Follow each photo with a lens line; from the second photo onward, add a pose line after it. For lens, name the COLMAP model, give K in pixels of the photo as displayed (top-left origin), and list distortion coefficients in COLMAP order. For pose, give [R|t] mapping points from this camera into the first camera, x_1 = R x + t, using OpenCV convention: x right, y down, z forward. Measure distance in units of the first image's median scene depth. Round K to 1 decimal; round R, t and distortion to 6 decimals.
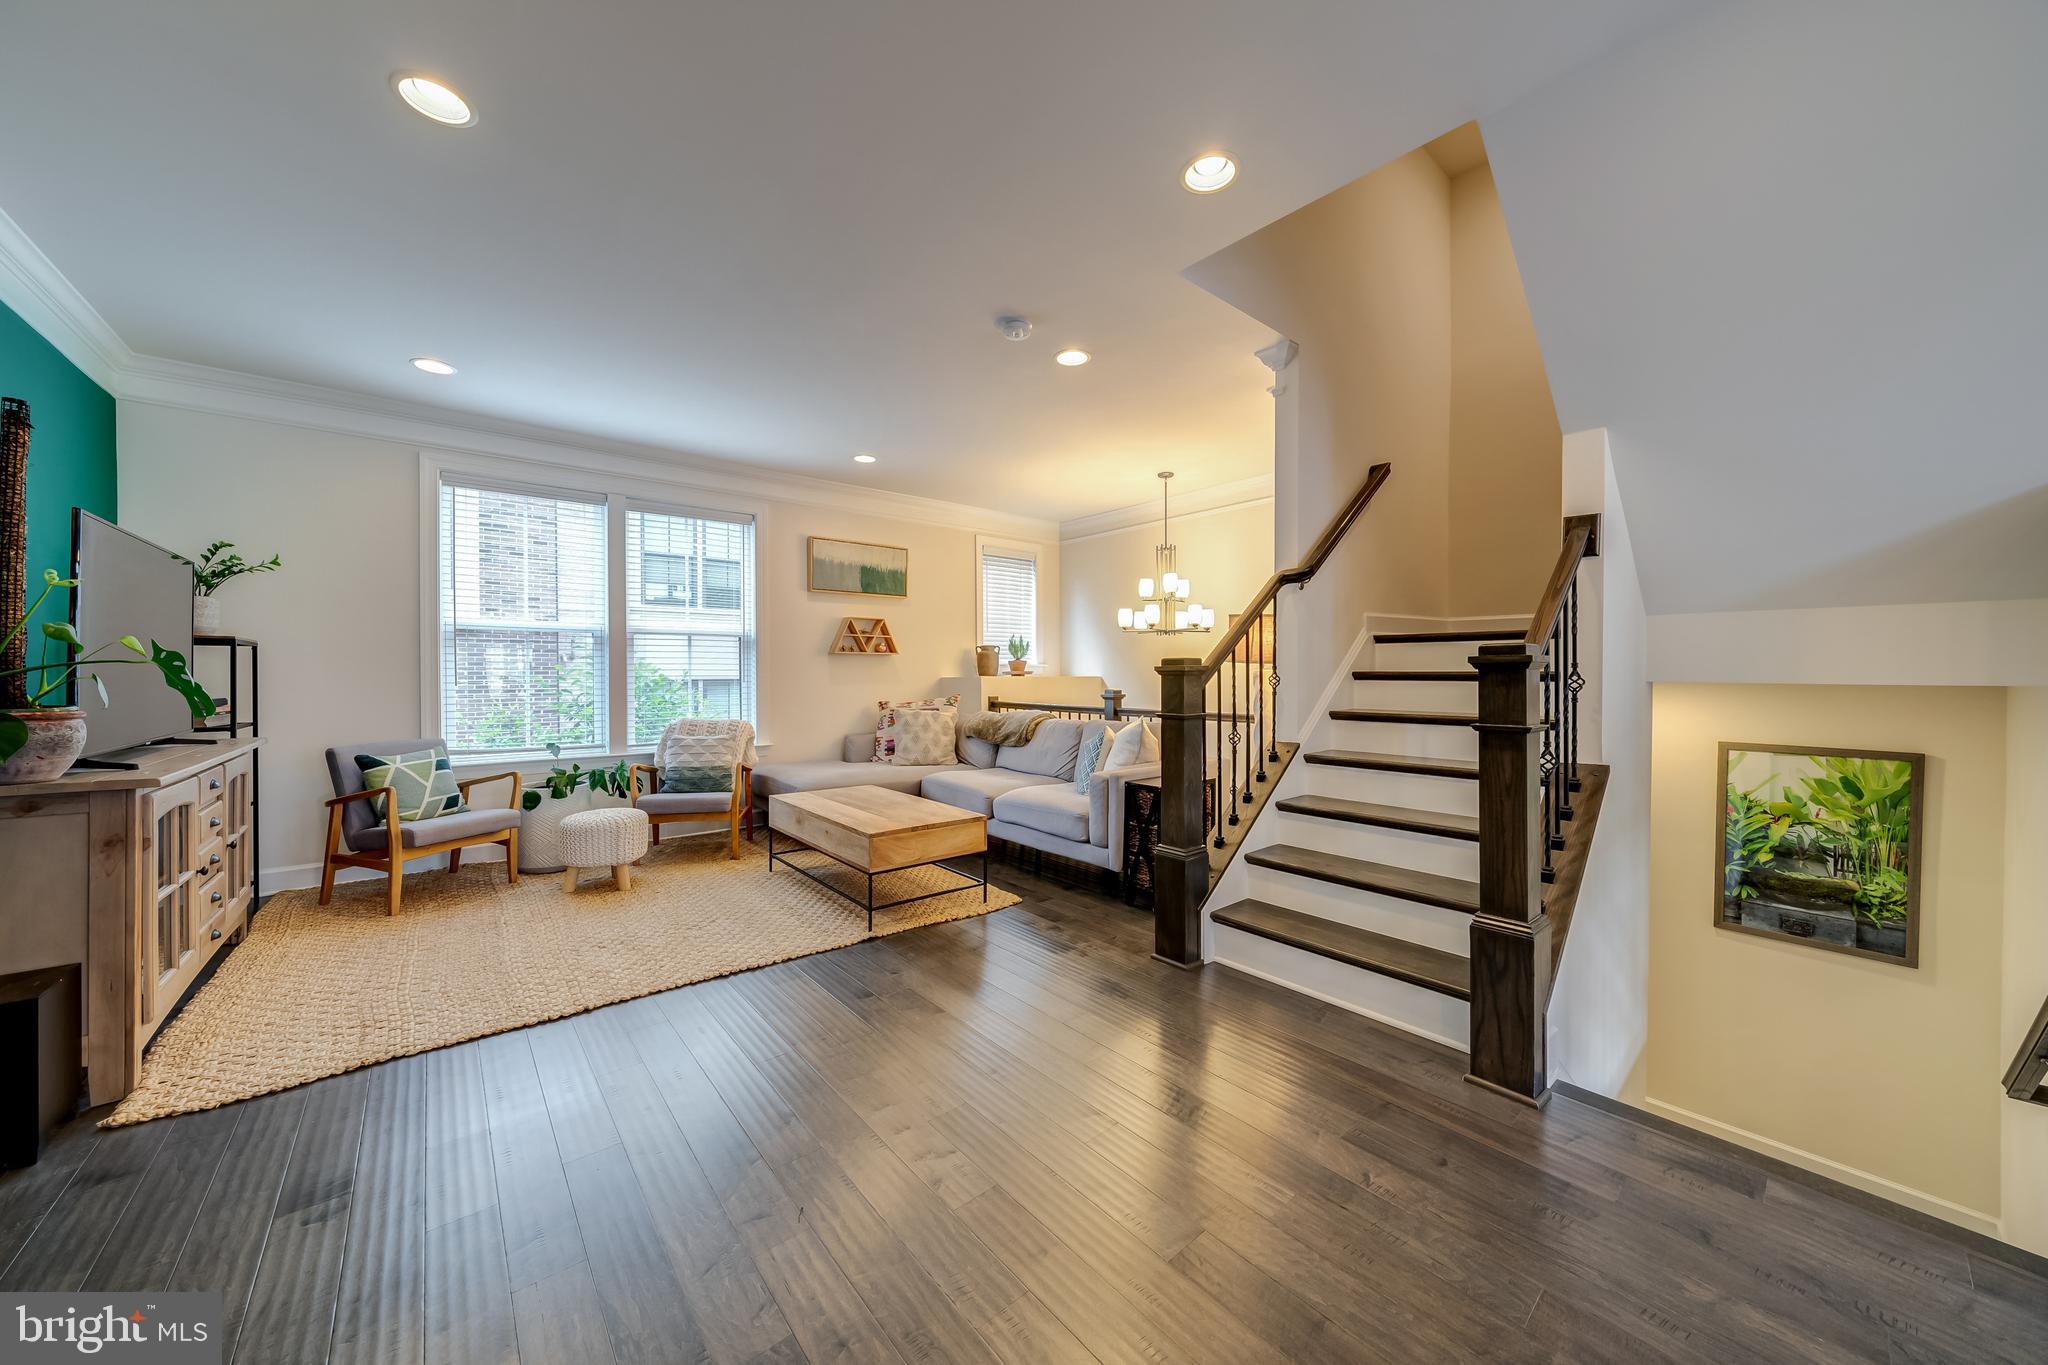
lens RADIAL K [[713.7, 0, 1022.8], [0, 713.7, 677.3], [0, 0, 1]] dist [-0.008114, 0.000164]
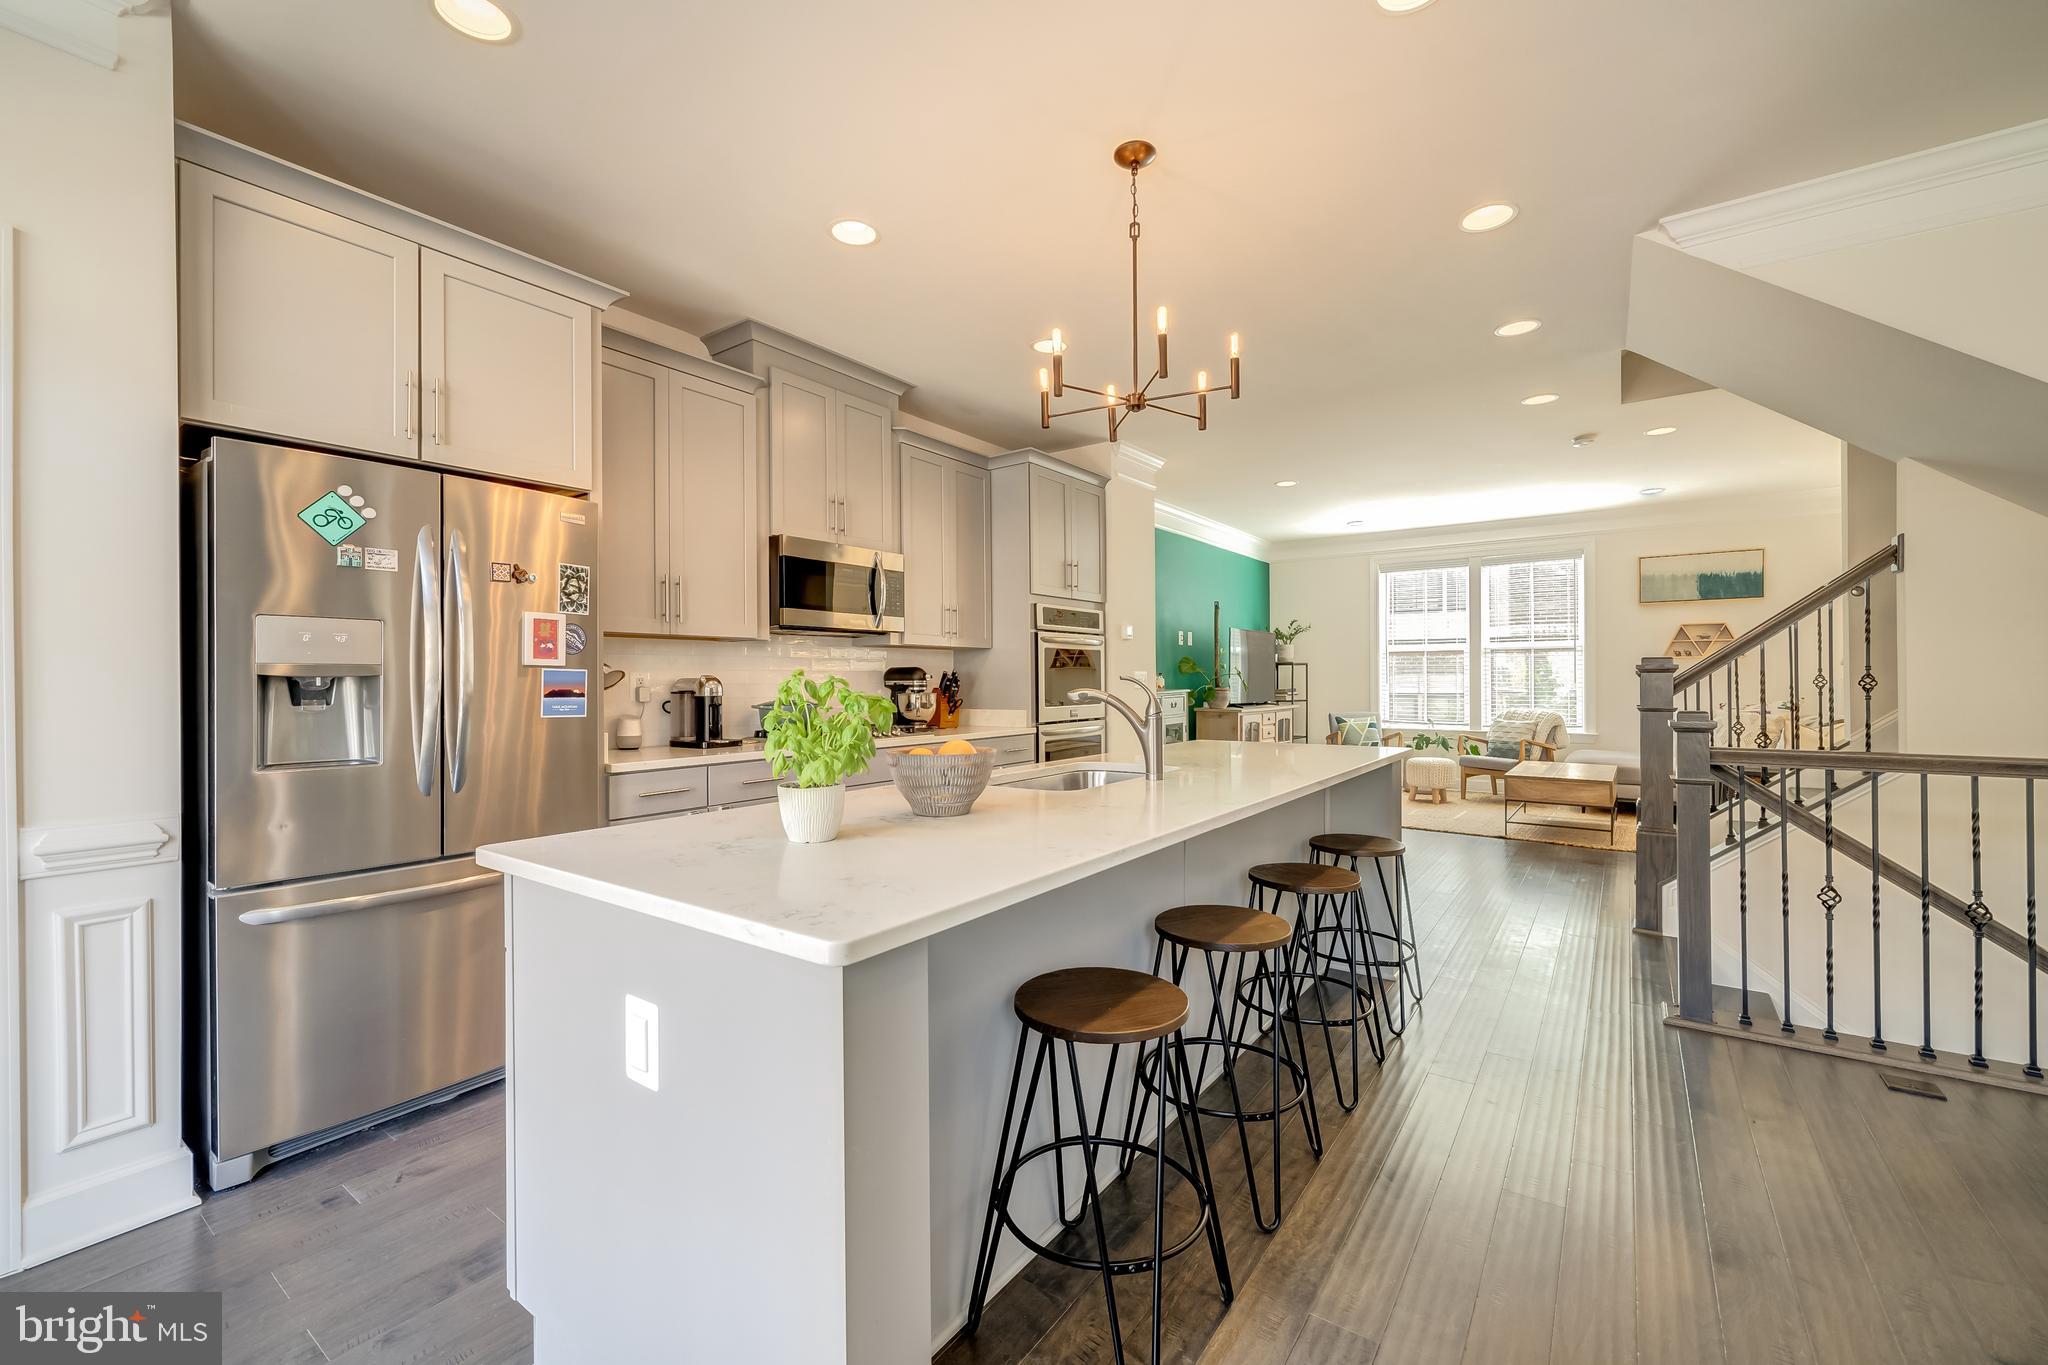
lens RADIAL K [[848.7, 0, 1010.9], [0, 848.7, 678.8], [0, 0, 1]] dist [-0.002561, -0.000071]
pose [[0.253980, -0.002544, -0.967206, 1.222552], [0.002373, 0.999995, -0.002007, 0.002206], [0.967207, -0.001786, 0.253984, -0.545421]]
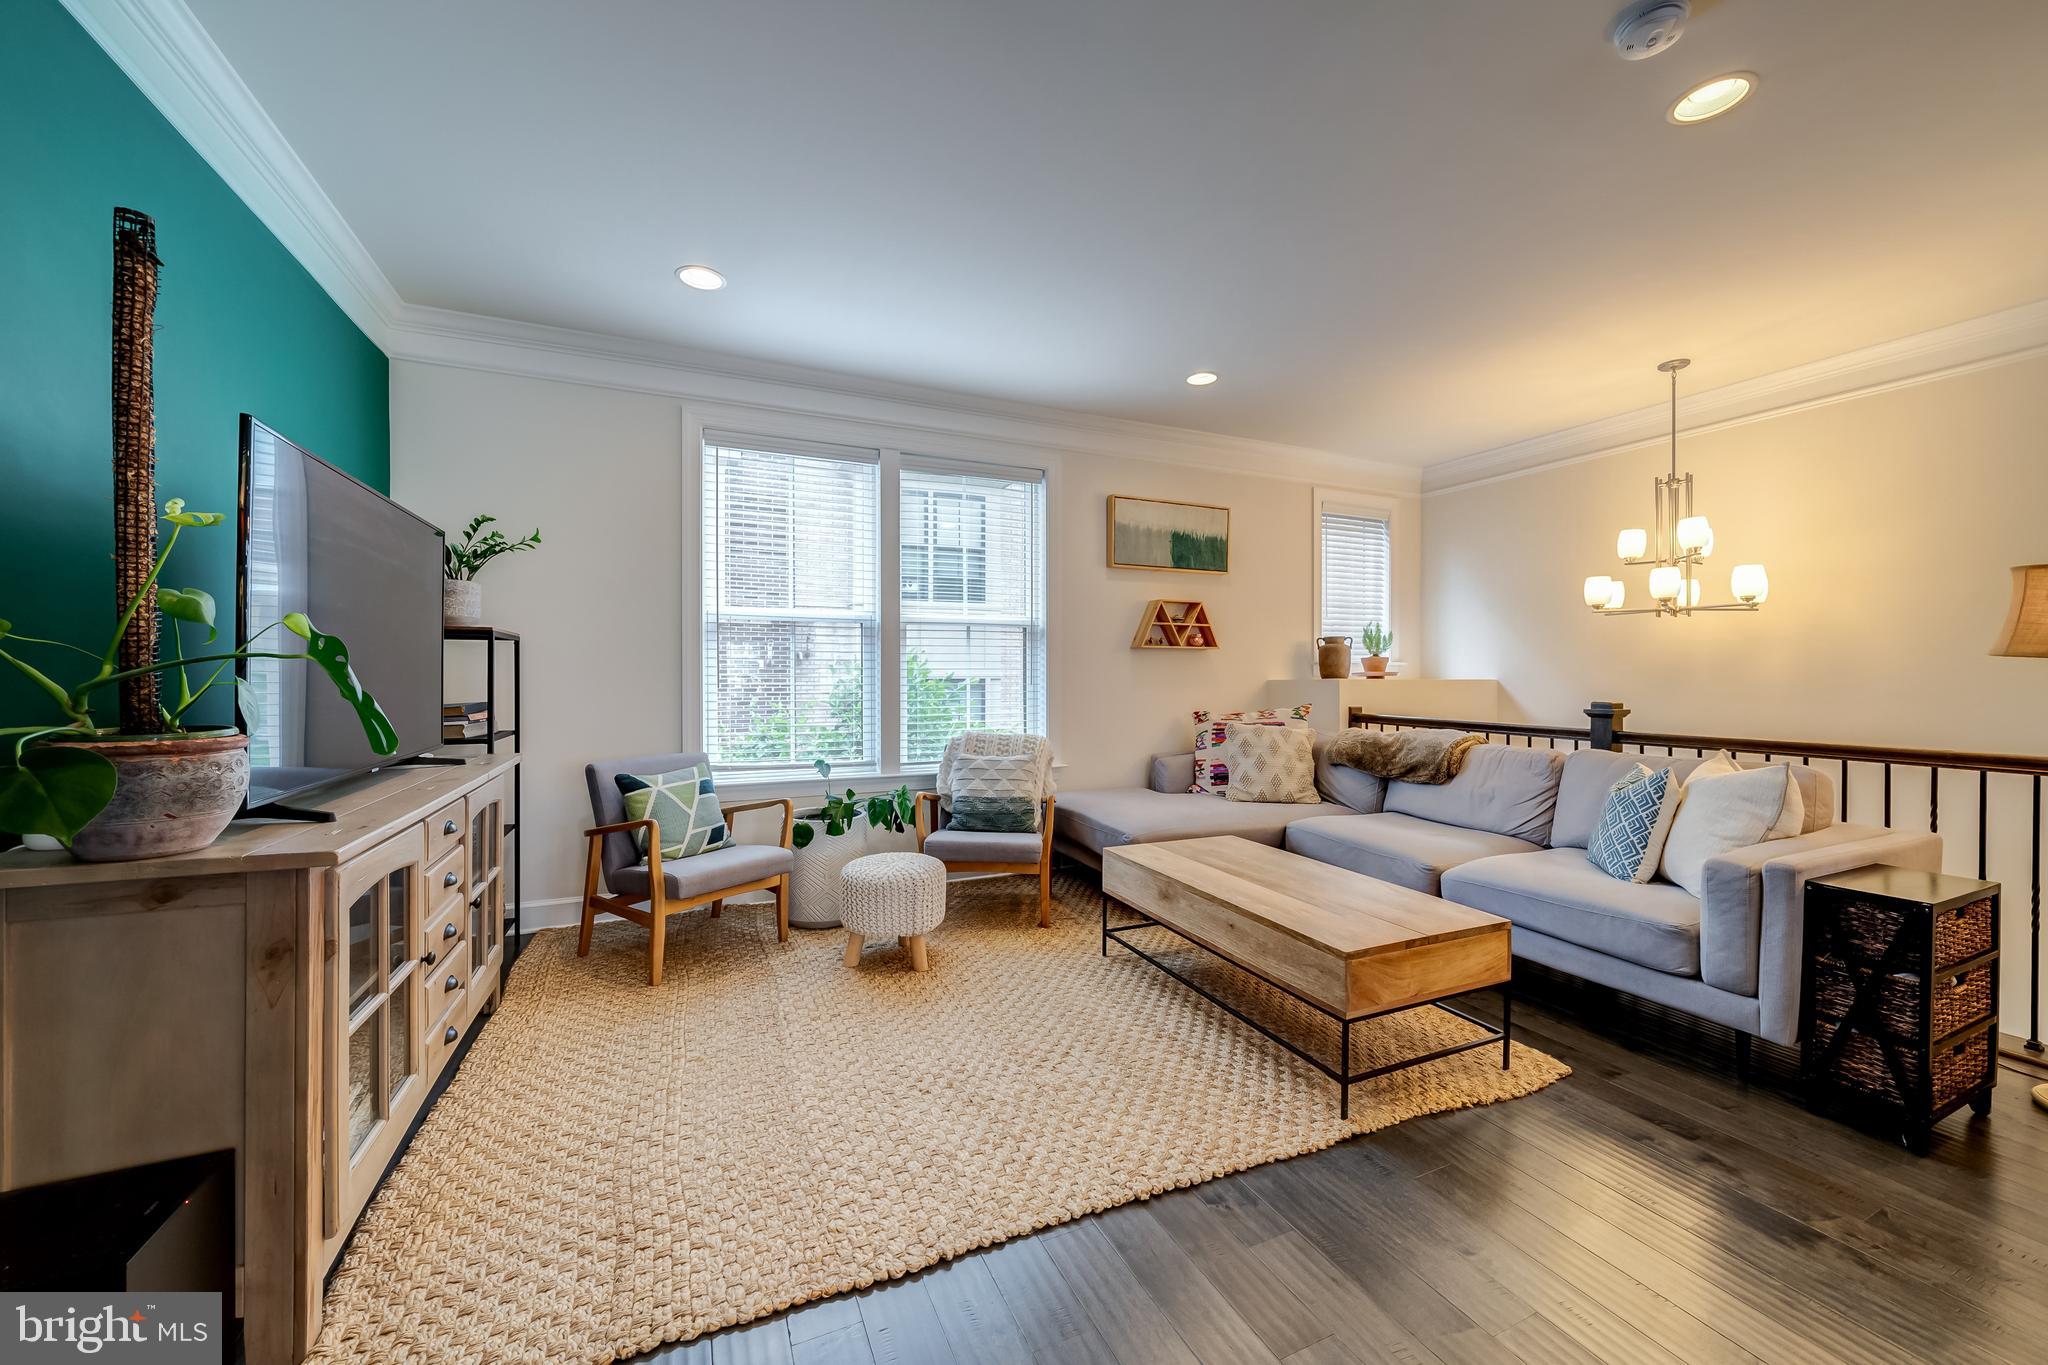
lens RADIAL K [[760.3, 0, 1023.8], [0, 760.3, 677.7], [0, 0, 1]] dist [-0.003446, -0.001018]
pose [[0.964654, 0.005735, -0.263457, -0.268706], [-0.005281, 0.999983, 0.002434, -0.004672], [0.263467, -0.000957, 0.964668, 0.290681]]
